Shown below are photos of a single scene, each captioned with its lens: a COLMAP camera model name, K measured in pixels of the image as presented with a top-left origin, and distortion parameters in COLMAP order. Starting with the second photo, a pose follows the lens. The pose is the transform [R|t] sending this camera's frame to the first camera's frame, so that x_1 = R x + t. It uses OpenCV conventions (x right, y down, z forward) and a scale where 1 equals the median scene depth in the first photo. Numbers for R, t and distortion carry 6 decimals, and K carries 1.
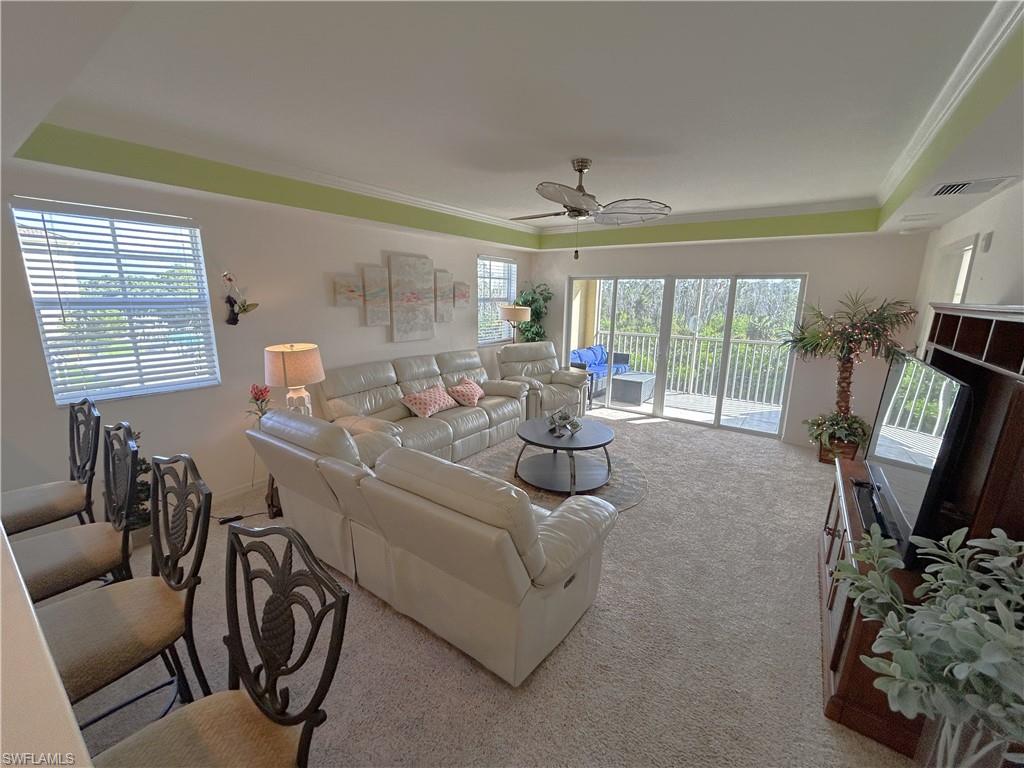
lens RADIAL K [[415.2, 0, 513.6], [0, 415.2, 383.1], [0, 0, 1]] dist [-0.000385, 0.000347]
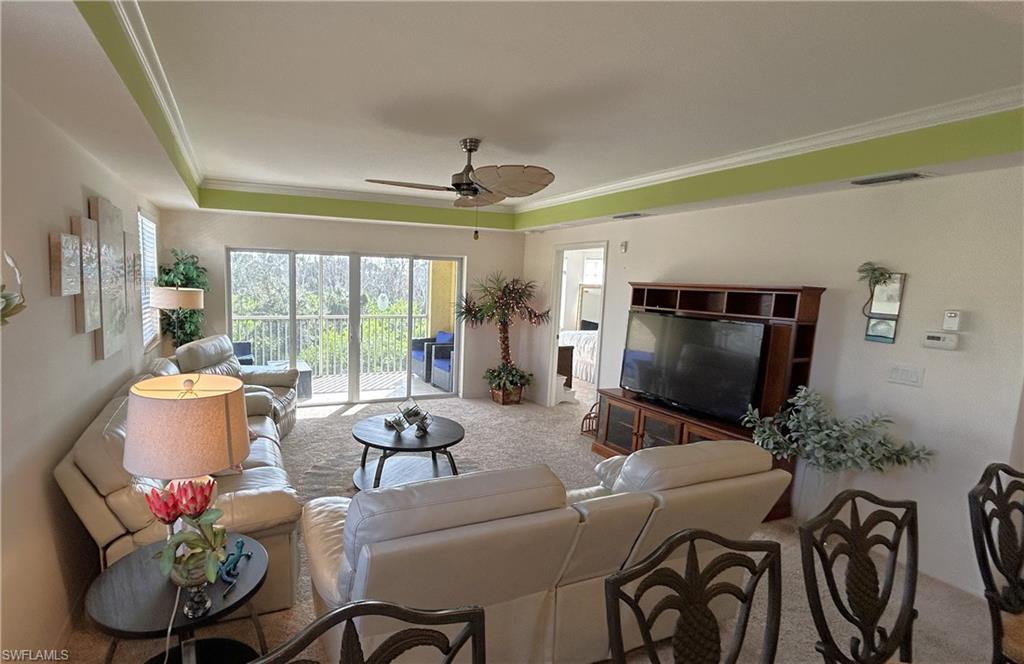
lens RADIAL K [[485.6, 0, 427.1], [0, 485.6, 334.4], [0, 0, 1]] dist [-0.000880, 0.000144]
pose [[0.554649, -0.097986, 0.826295, -0.565971], [0.157516, 0.987451, 0.011364, -0.072742], [-0.817039, 0.123852, 0.563123, 0.316381]]
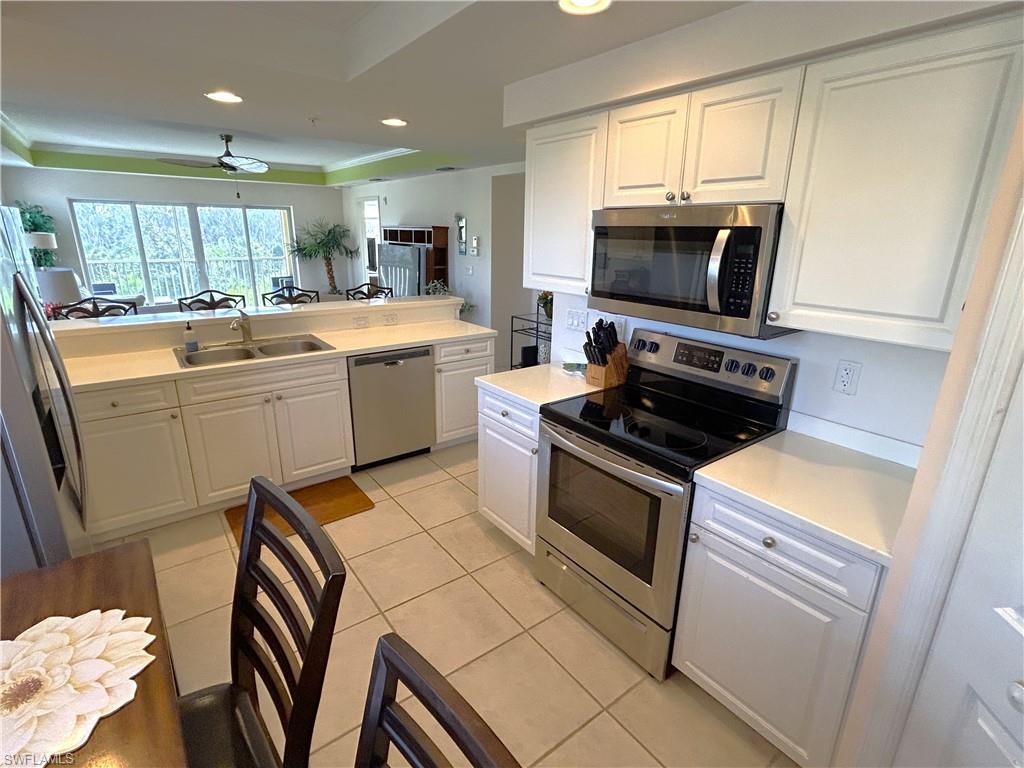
lens RADIAL K [[501.6, 0, 511.6], [0, 501.6, 381.6], [0, 0, 1]] dist [-0.000164, 0.001277]
pose [[0.302816, -0.287934, 0.908513, -0.982697], [0.187217, 0.952668, 0.239527, 0.072137], [-0.934480, 0.097556, 0.342389, -0.384146]]
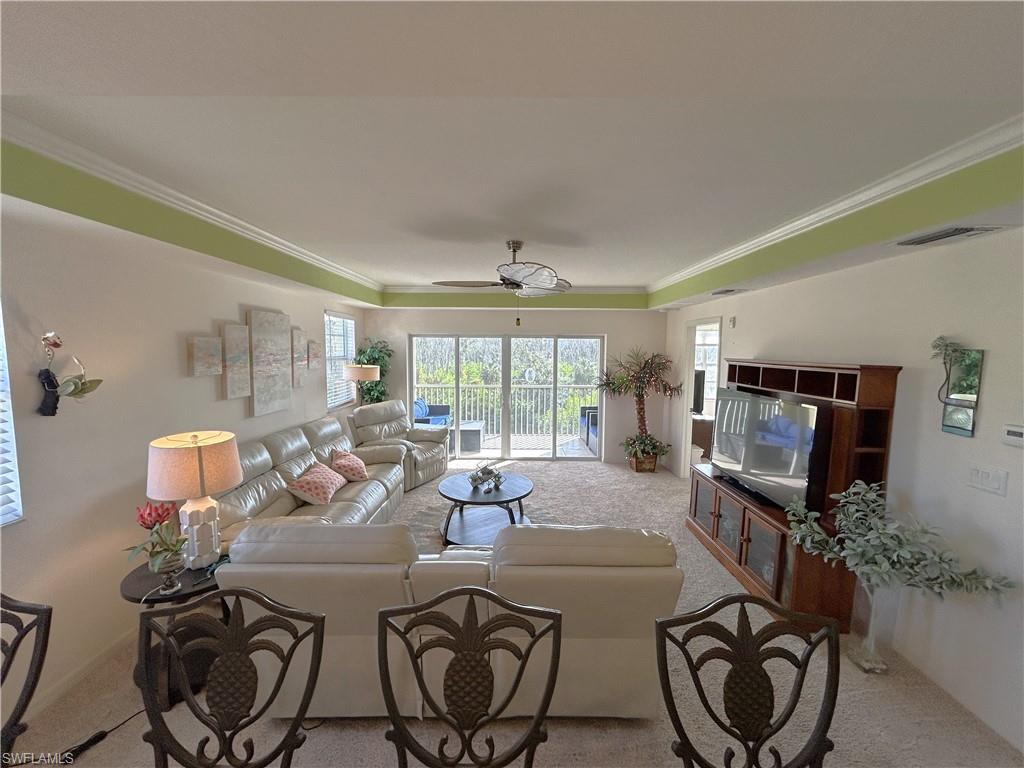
lens RADIAL K [[415.2, 0, 513.6], [0, 415.2, 383.1], [0, 0, 1]] dist [-0.000385, 0.000347]
pose [[0.819600, -0.058107, 0.569982, -0.330446], [0.125310, 0.988938, -0.079371, -0.038093], [-0.559065, 0.136476, 0.817814, 0.074152]]
